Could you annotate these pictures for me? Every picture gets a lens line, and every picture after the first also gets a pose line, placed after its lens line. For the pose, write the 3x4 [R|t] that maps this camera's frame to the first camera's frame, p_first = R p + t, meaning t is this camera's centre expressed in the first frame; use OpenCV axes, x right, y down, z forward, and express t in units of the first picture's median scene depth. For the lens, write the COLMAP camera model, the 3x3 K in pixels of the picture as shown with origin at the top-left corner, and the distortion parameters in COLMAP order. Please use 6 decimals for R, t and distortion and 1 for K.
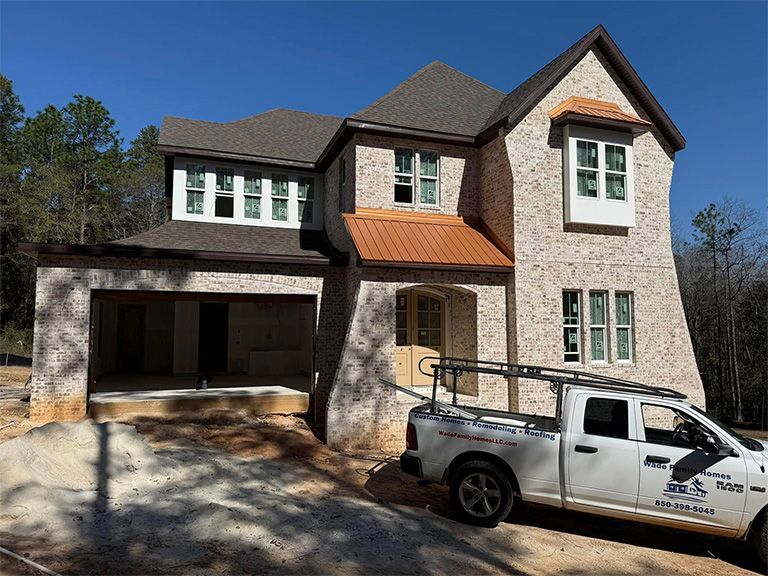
lens RADIAL K [[534.0, 0, 384.0], [0, 534.0, 288.0], [0, 0, 1]] dist [0.128011, -0.185500]
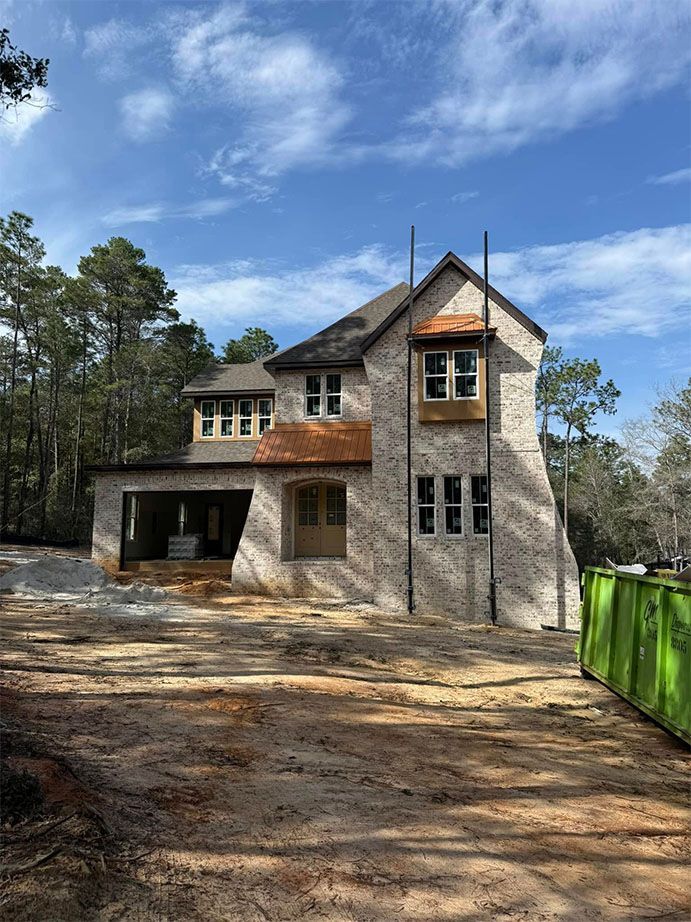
lens RADIAL K [[641.1, 0, 345.5], [0, 641.1, 461.0], [0, 0, 1]] dist [0.128011, -0.185500]
pose [[0.878055, -0.064623, -0.474177, 0.863190], [0.044928, 0.997596, -0.052762, 0.037785], [0.476447, 0.025024, 0.878847, -0.356597]]
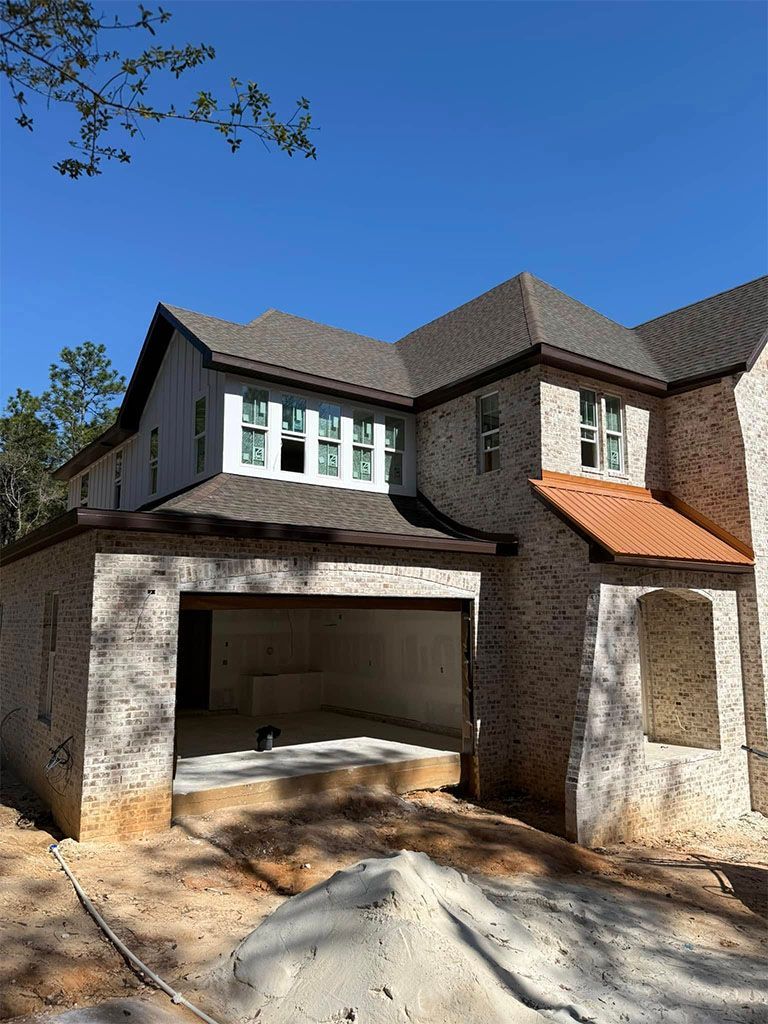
lens RADIAL K [[712.0, 0, 384.0], [0, 712.0, 512.0], [0, 0, 1]] dist [0.128011, -0.185500]
pose [[0.962648, 0.039321, 0.267885, -0.474172], [-0.021292, 0.997328, -0.069878, -0.029790], [-0.269917, 0.061564, 0.960914, 0.178031]]
